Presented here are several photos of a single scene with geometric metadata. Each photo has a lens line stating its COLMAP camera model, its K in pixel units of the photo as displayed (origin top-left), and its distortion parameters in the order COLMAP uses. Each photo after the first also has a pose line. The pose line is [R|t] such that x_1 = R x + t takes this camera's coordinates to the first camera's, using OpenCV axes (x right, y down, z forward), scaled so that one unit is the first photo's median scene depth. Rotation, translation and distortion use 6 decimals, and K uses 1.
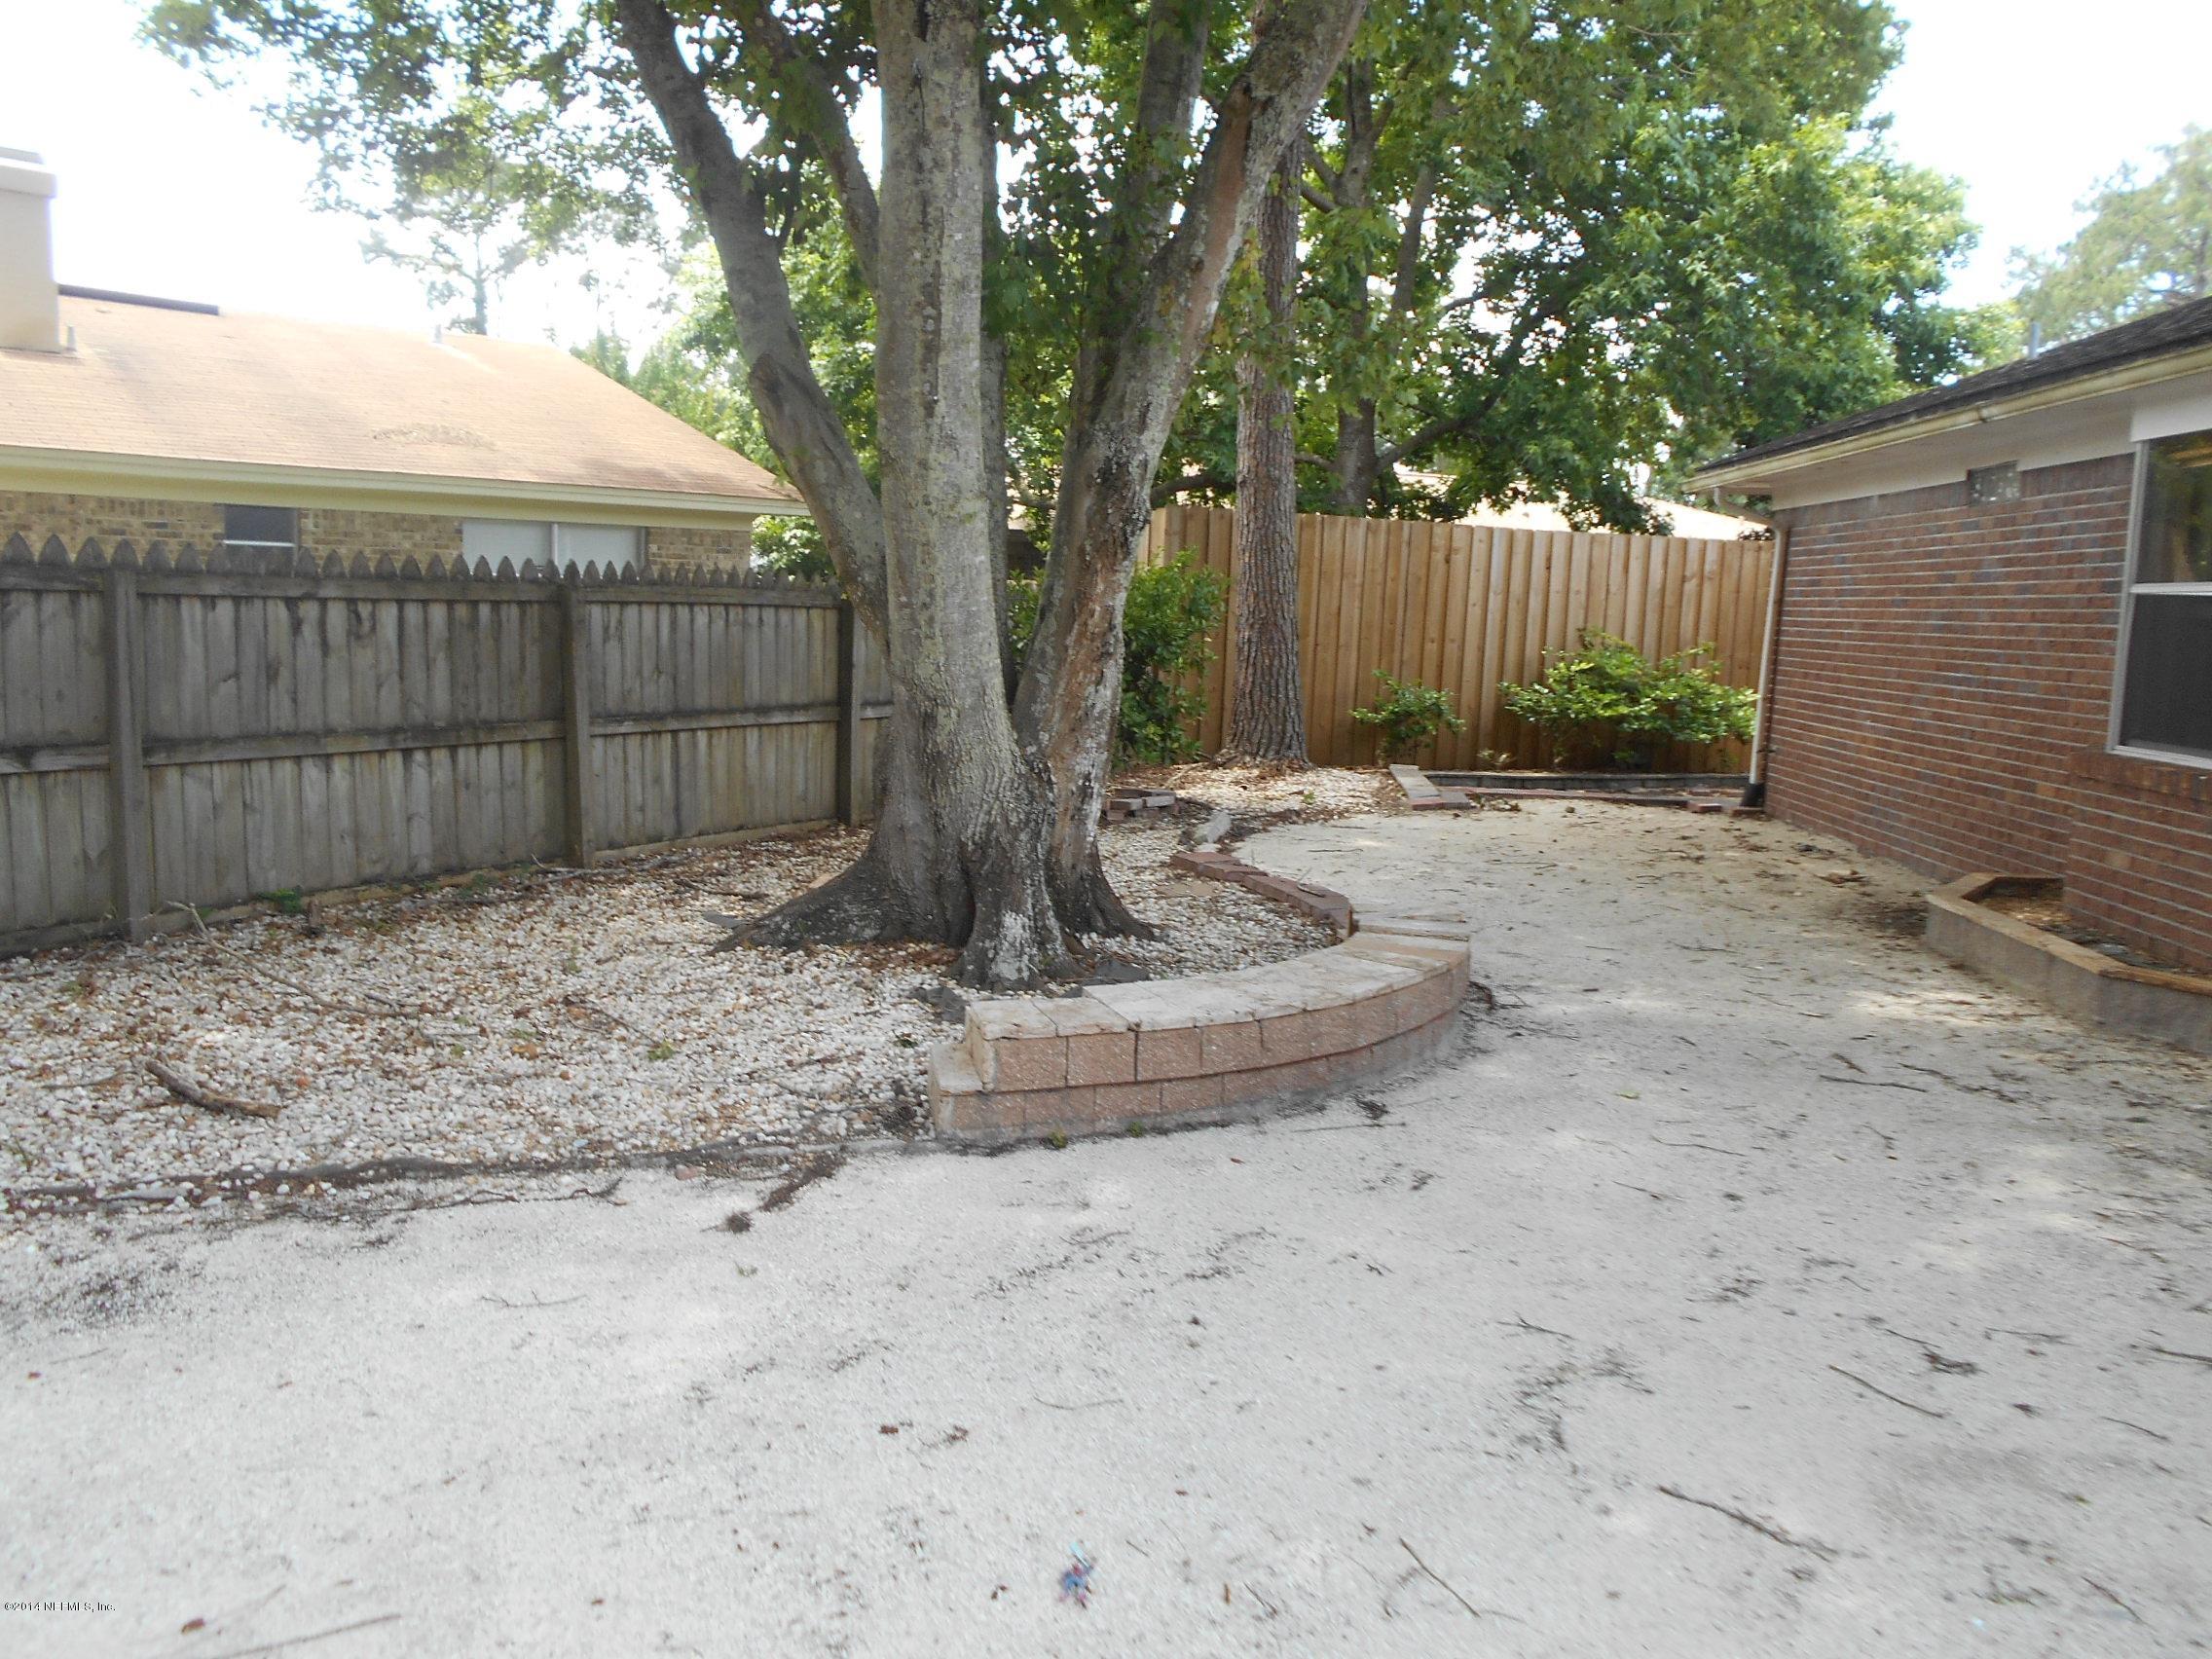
lens RADIAL K [[1711.8, 0, 1106.0], [0, 1711.8, 829.5], [0, 0, 1]] dist [-0.034732, 0.009945]
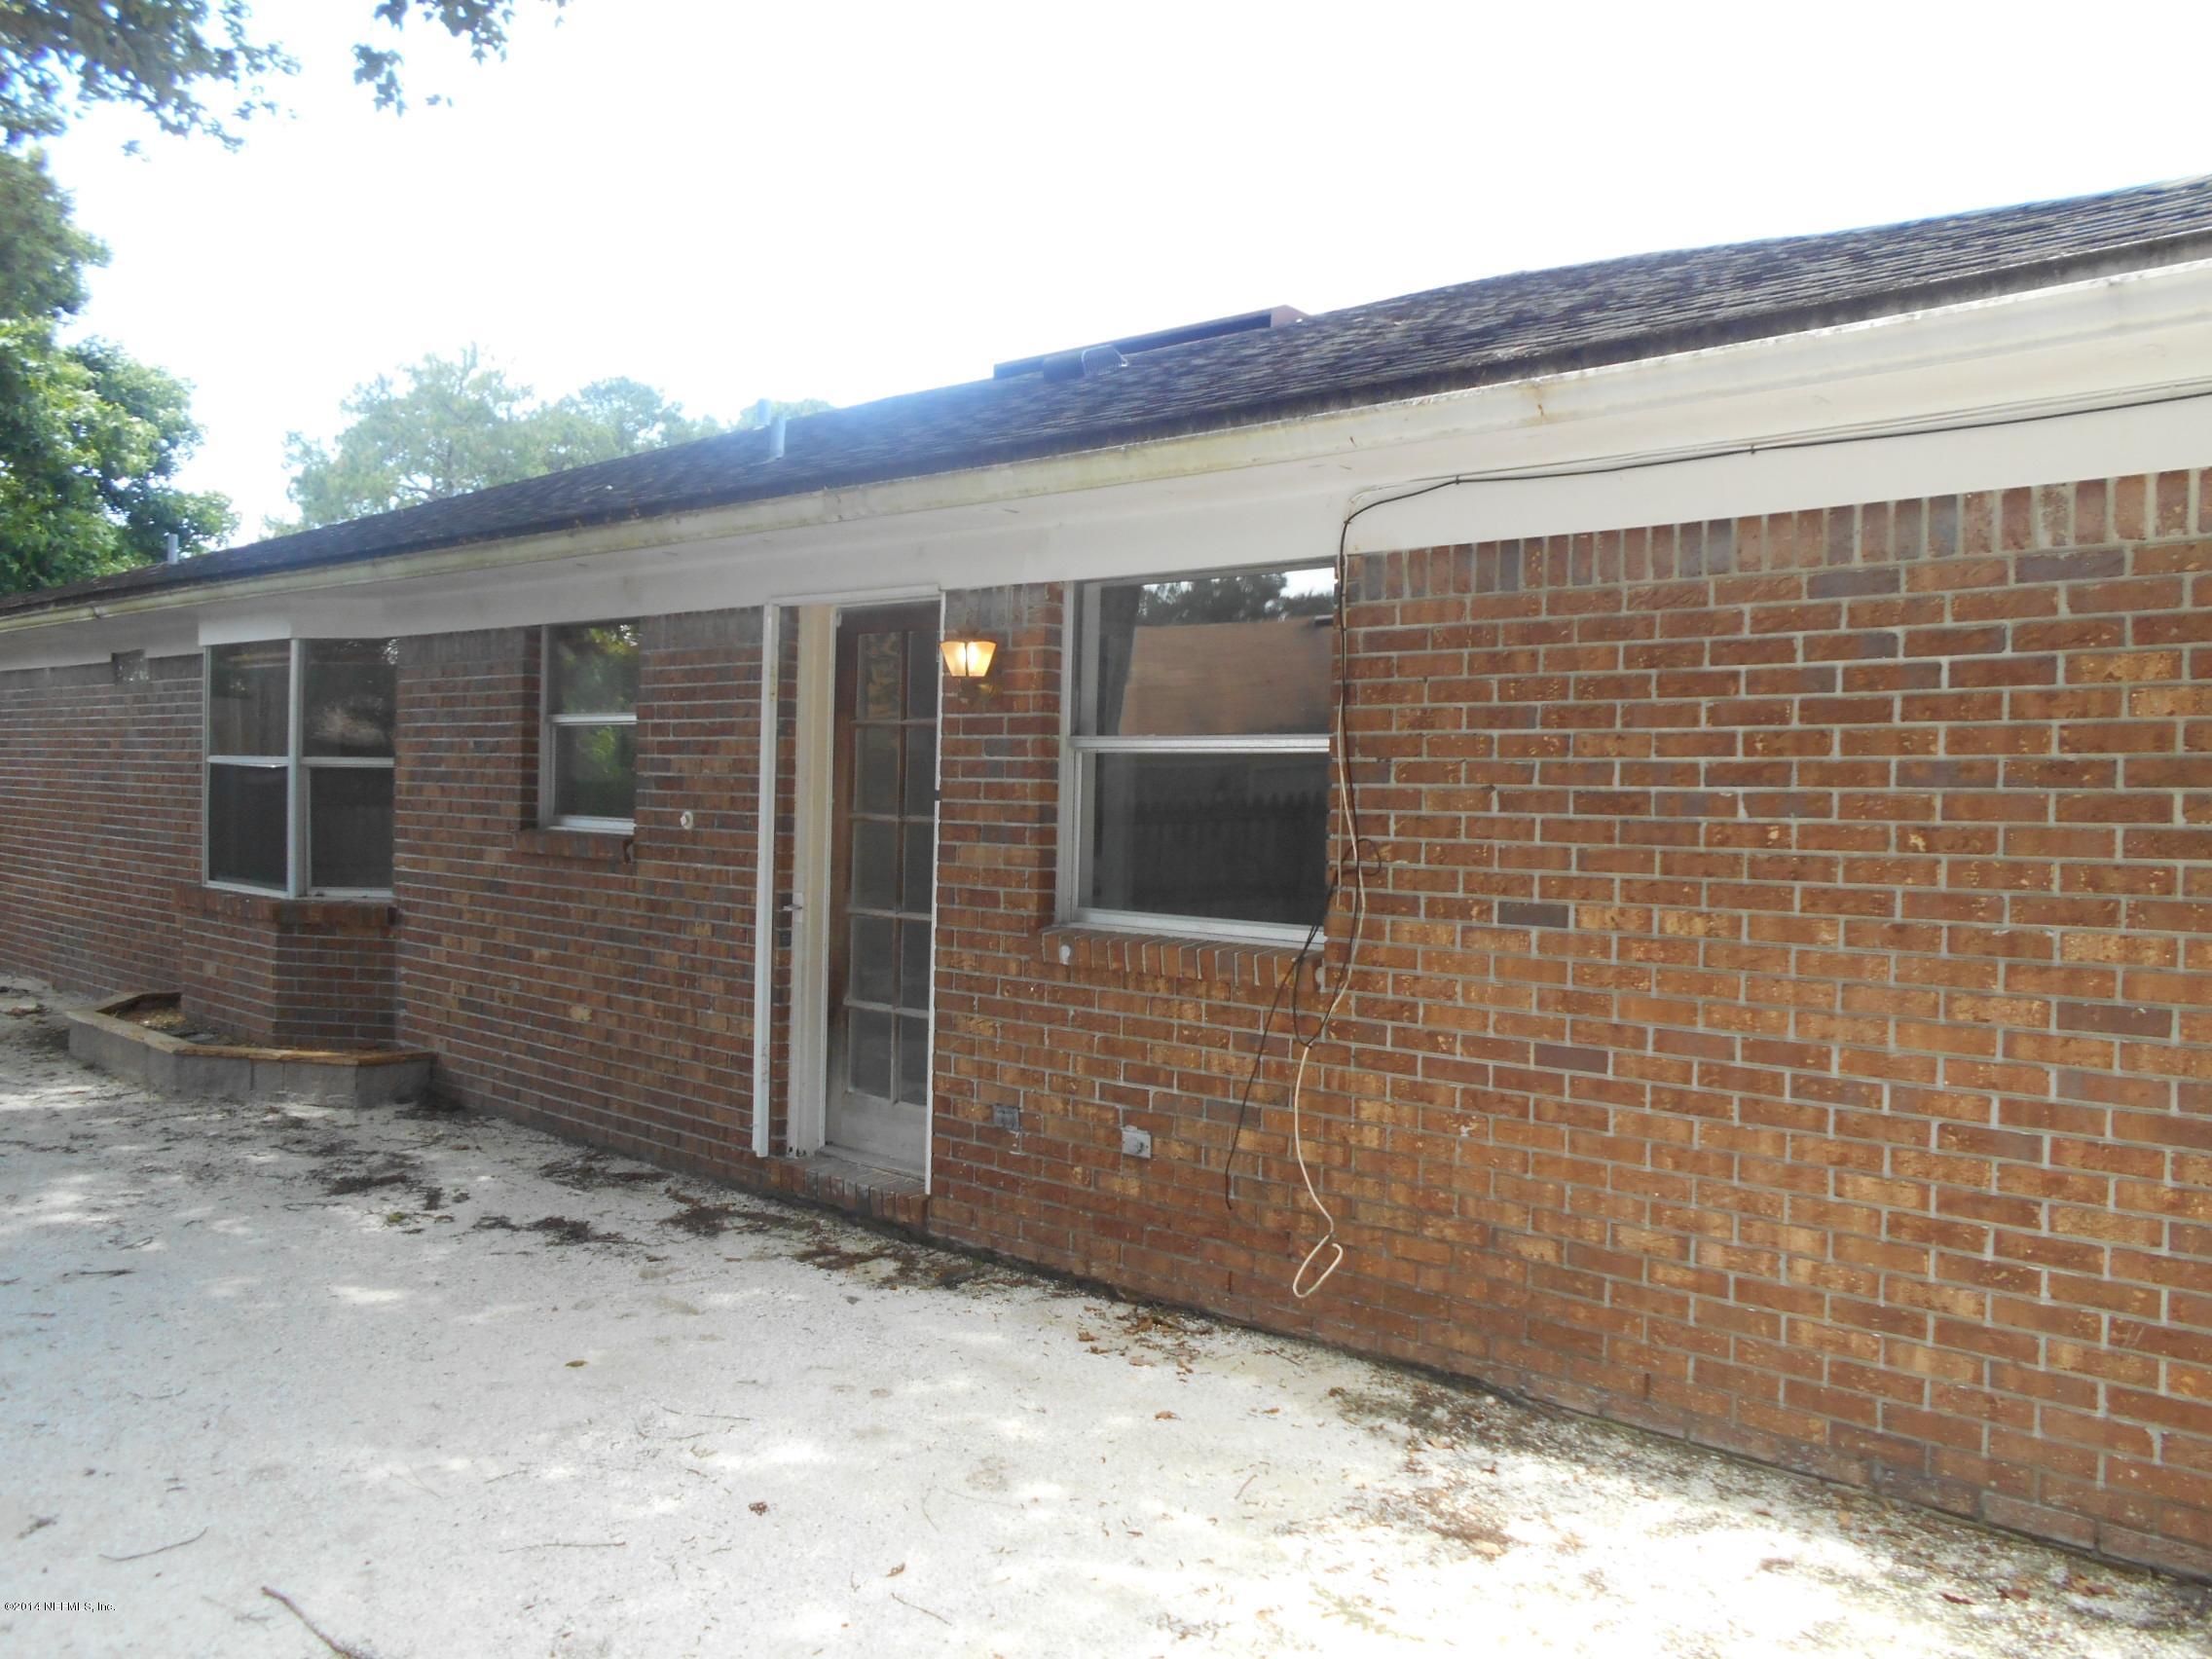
lens RADIAL K [[1679.7, 0, 1106.4], [0, 1679.7, 899.4], [0, 0, 1]] dist [-0.026383, 0.001591]
pose [[0.609099, -0.039404, 0.792115, 0.008003], [0.078191, 0.996883, -0.010535, 0.022702], [-0.789230, 0.068353, 0.610281, -0.222449]]
